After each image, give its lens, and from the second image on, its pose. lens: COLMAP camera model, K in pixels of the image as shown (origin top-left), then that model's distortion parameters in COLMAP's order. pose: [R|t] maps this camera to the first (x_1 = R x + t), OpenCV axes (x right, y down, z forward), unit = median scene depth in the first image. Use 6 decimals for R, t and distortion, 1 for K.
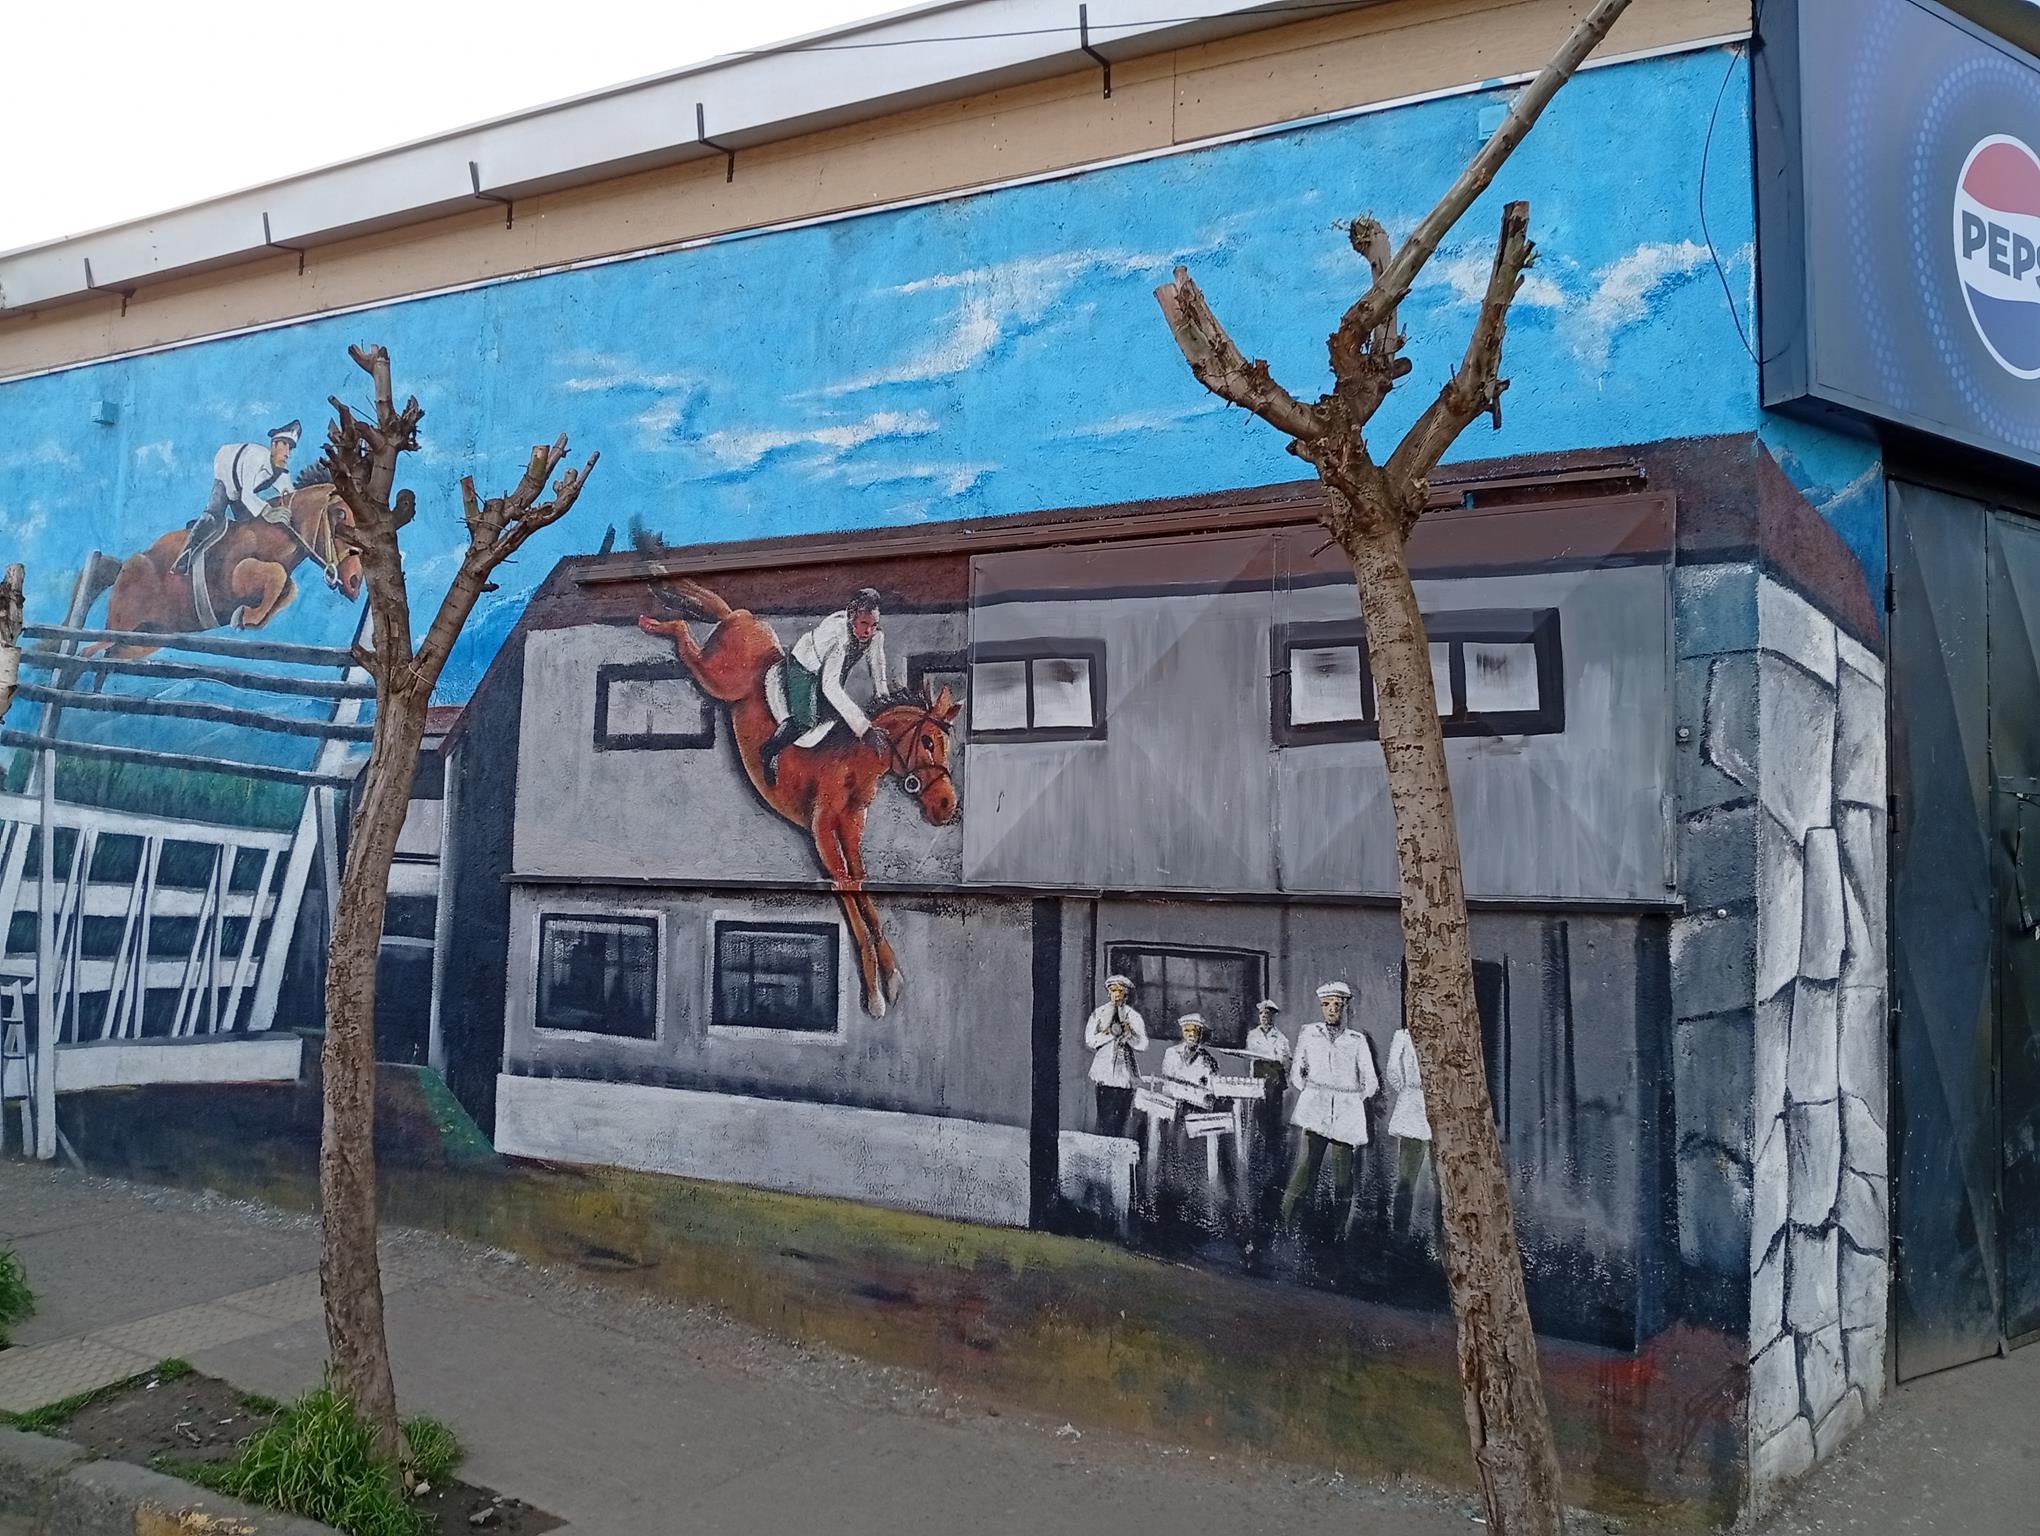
lens RADIAL K [[1533.6, 0, 1017.9], [0, 1533.6, 754.0], [0, 0, 1]] dist [0.126085, -0.252297]
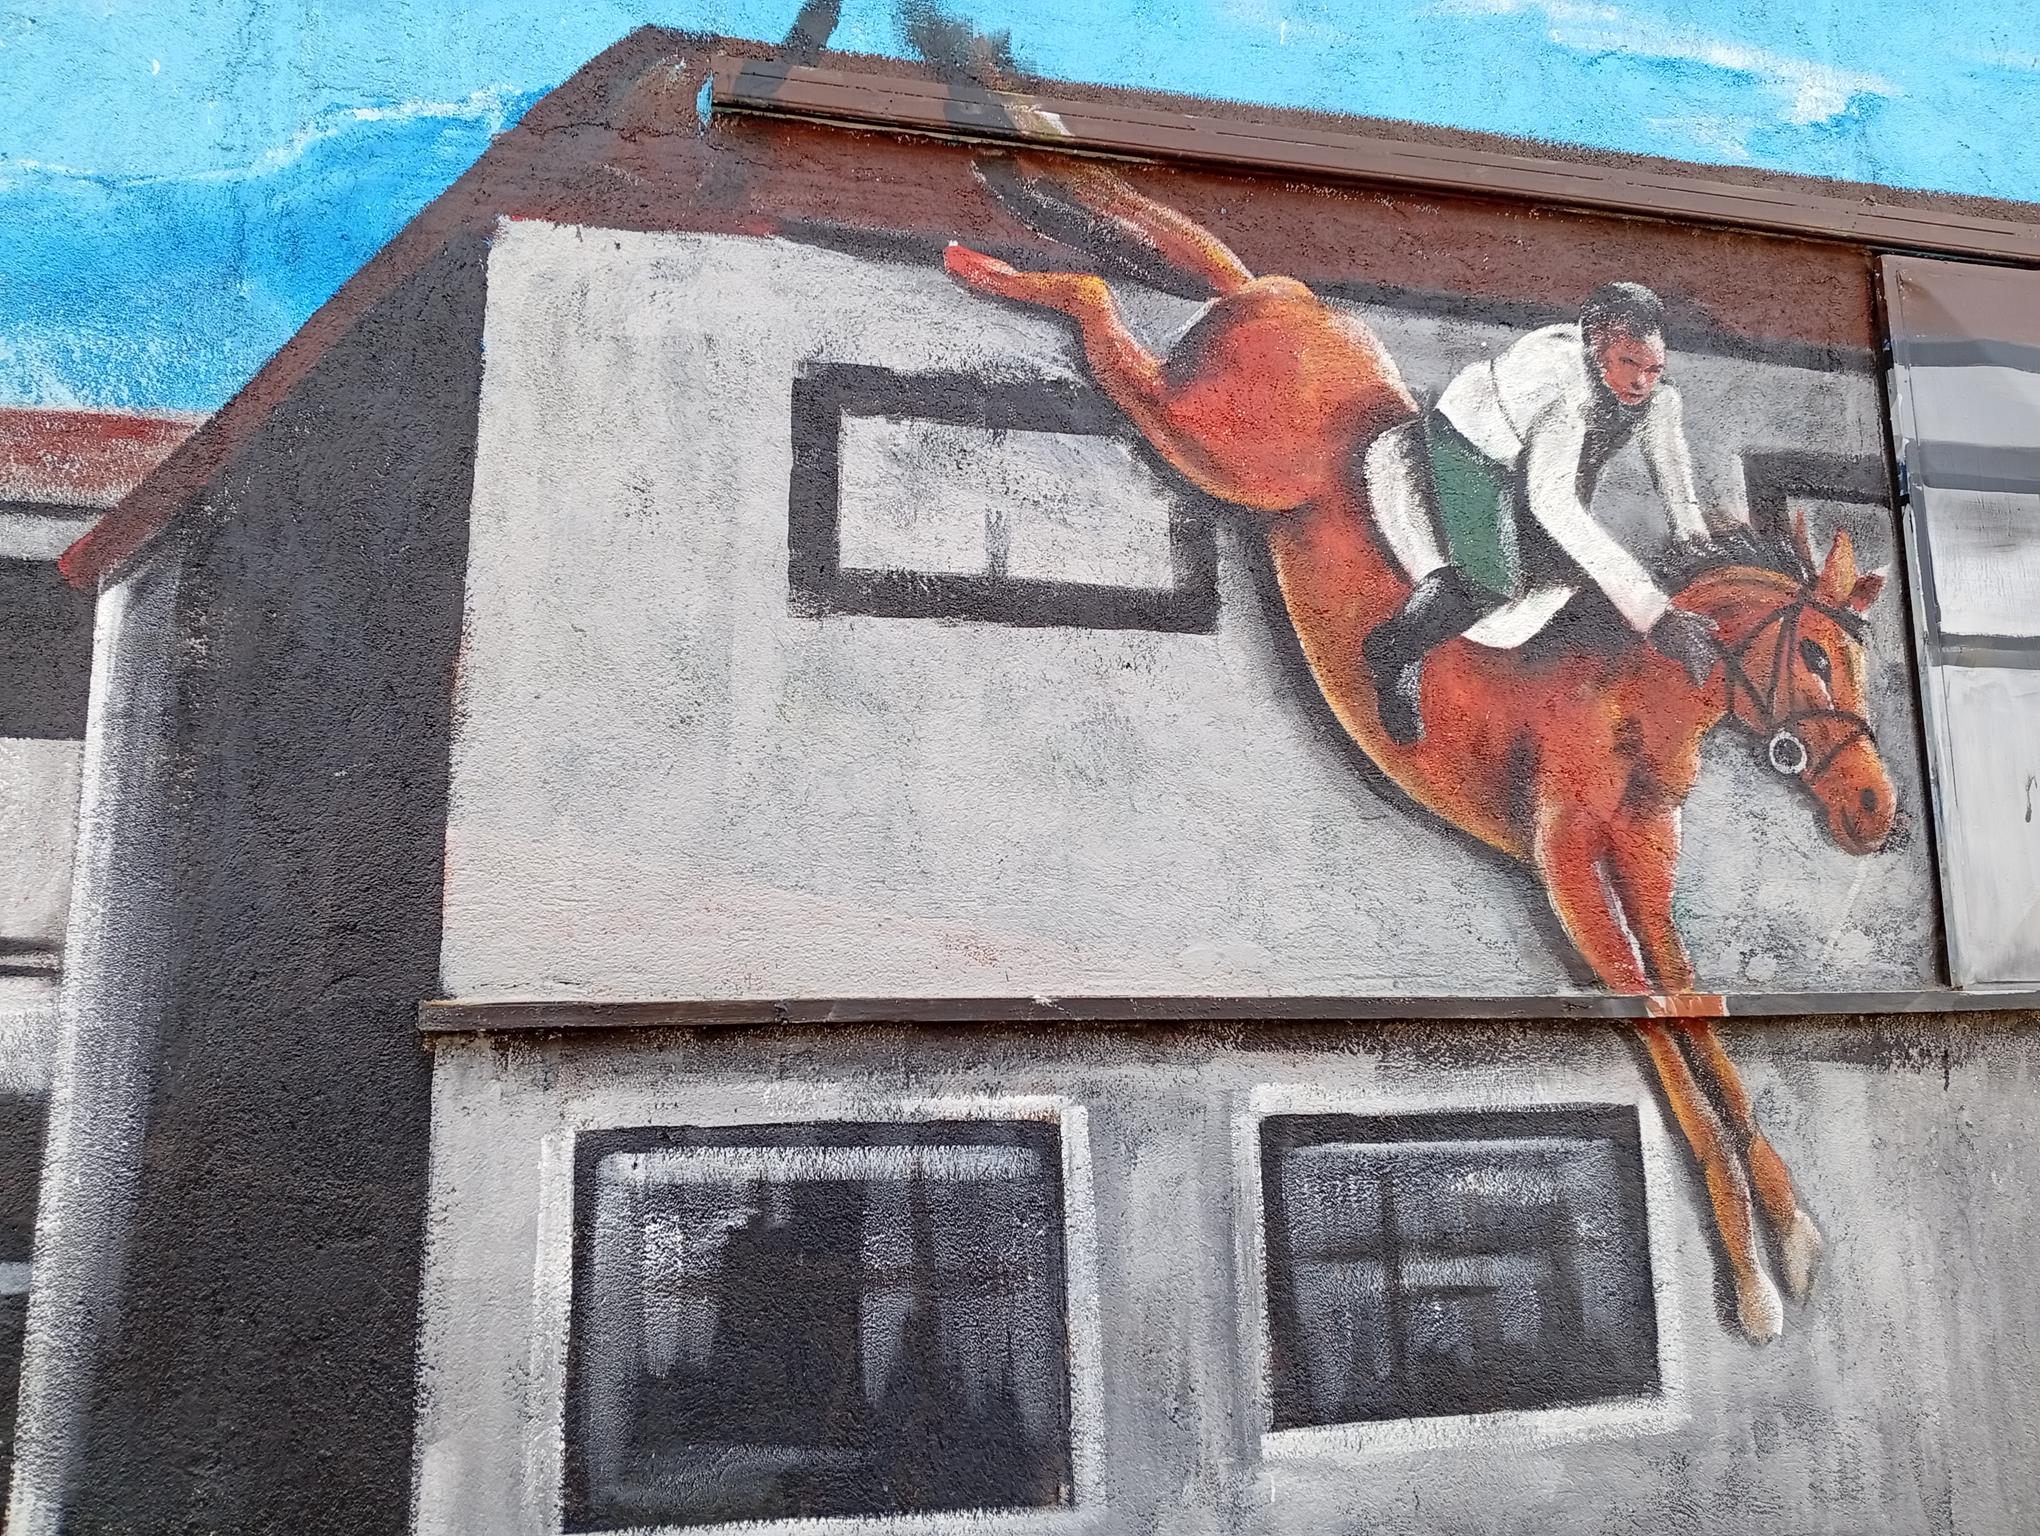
lens RADIAL K [[1560.7, 0, 1010.0], [0, 1560.7, 752.0], [0, 0, 1]] dist [0.109745, -0.216043]
pose [[0.766235, 0.075696, 0.638086, -0.508203], [-0.024428, 0.995751, -0.088791, 0.063193], [-0.642096, 0.052447, 0.764829, 0.816244]]
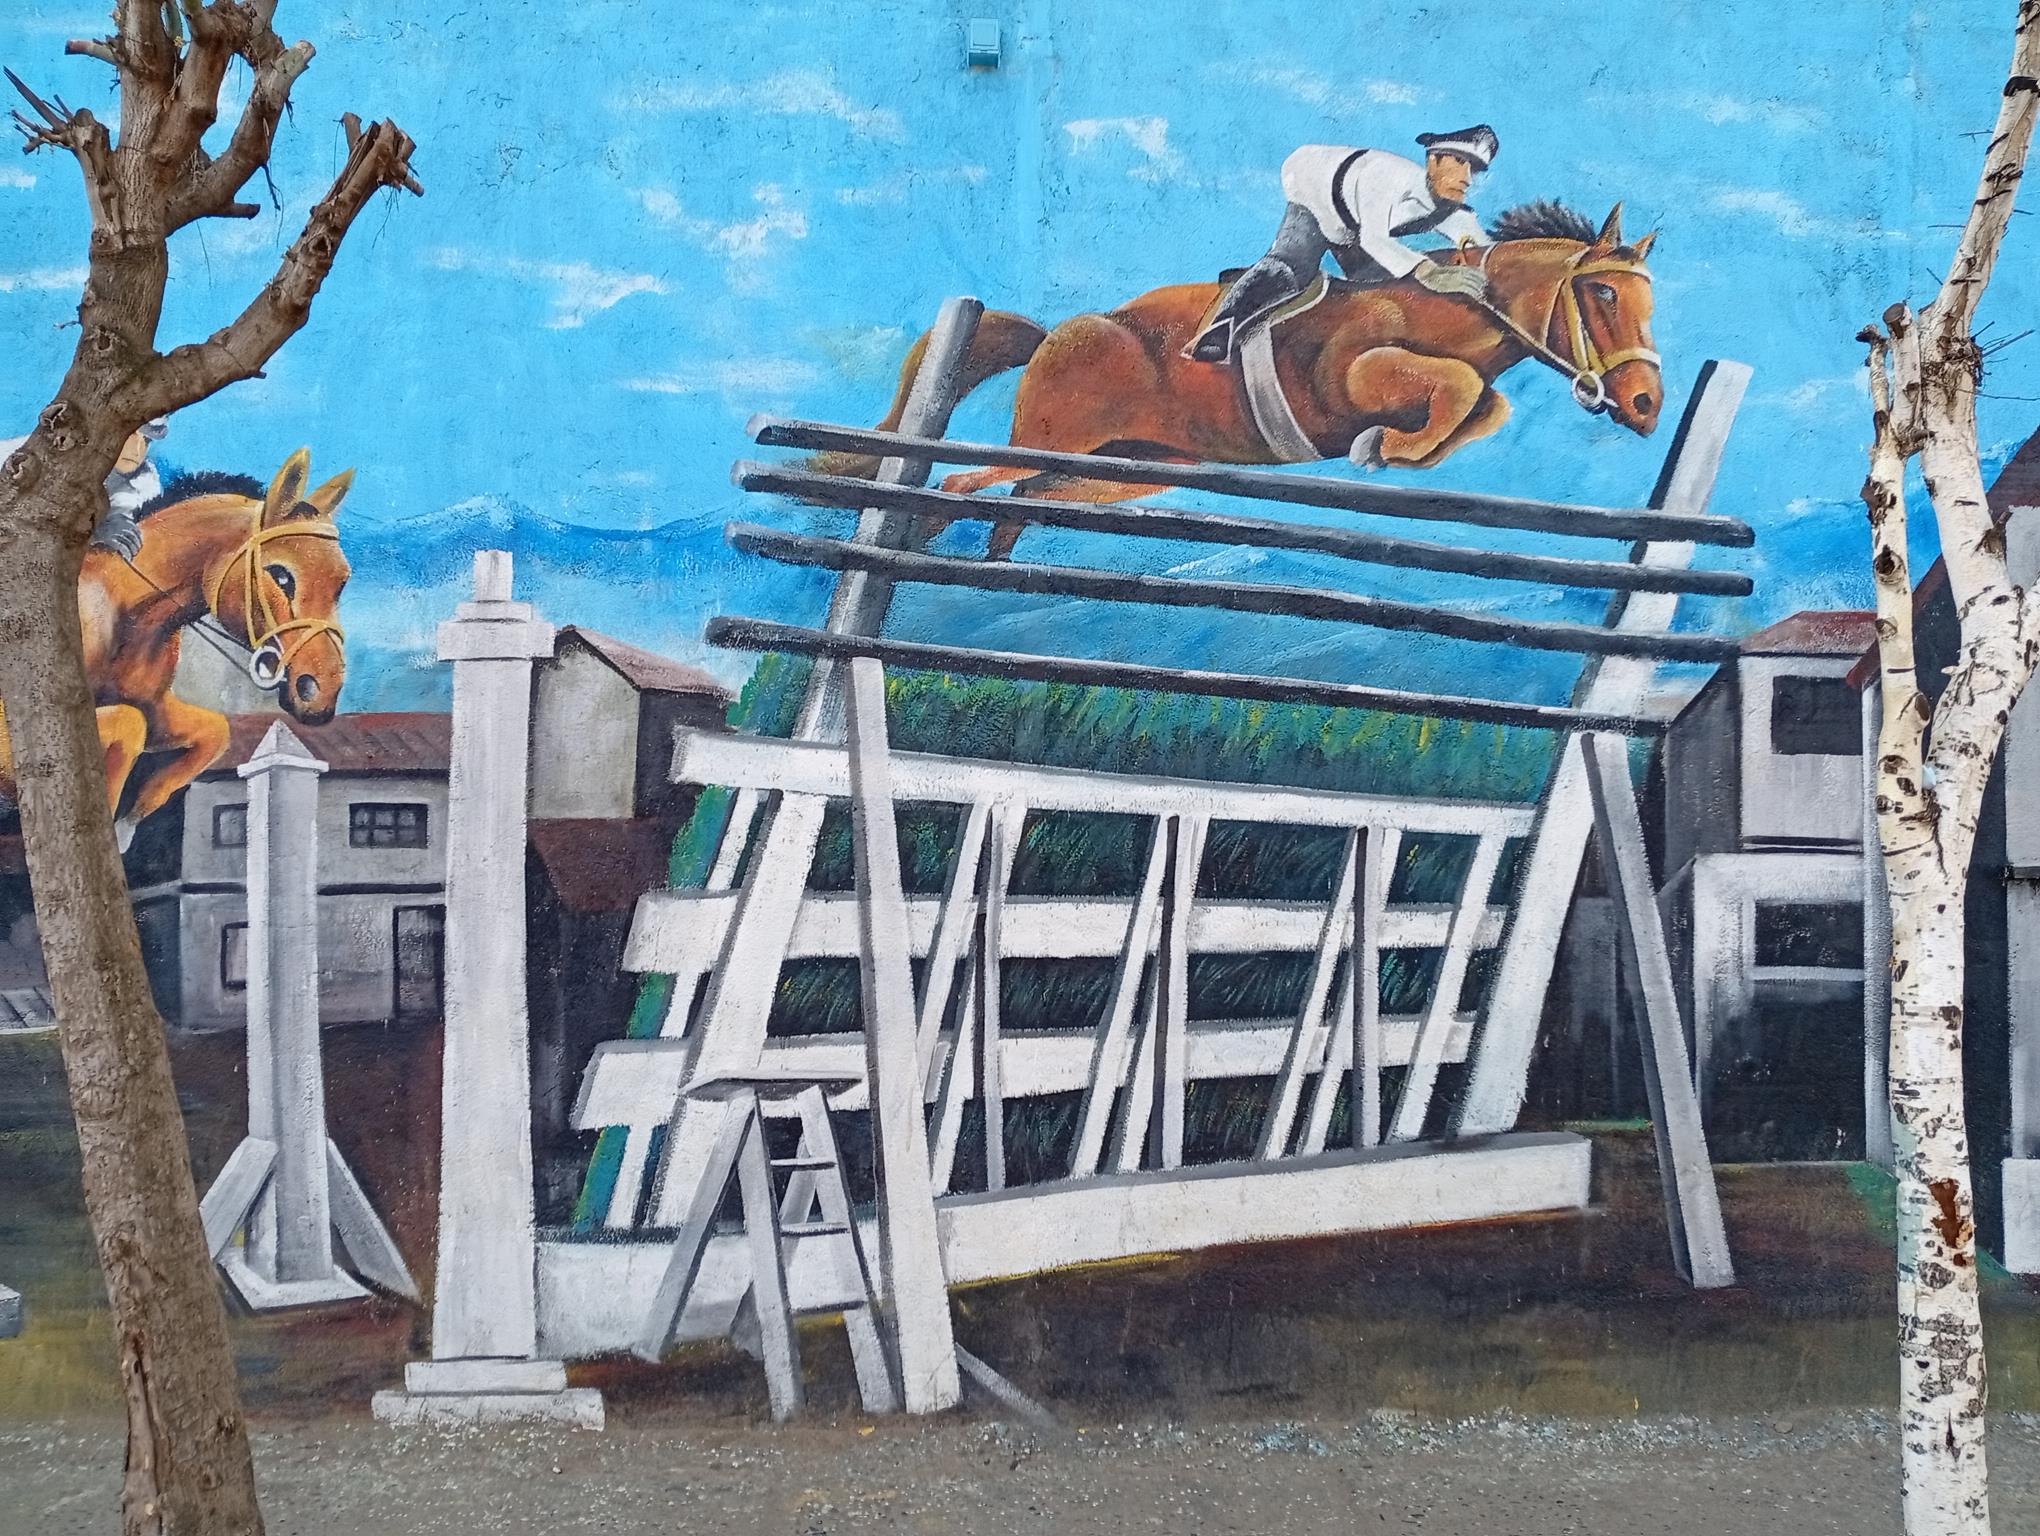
lens RADIAL K [[1580.6, 0, 1038.4], [0, 1580.6, 738.7], [0, 0, 1]] dist [0.118950, -0.239352]
pose [[0.875940, 0.002247, 0.482415, -1.200661], [-0.020066, 0.999293, 0.031780, 0.009614], [-0.482003, -0.037518, 0.875366, 0.693755]]
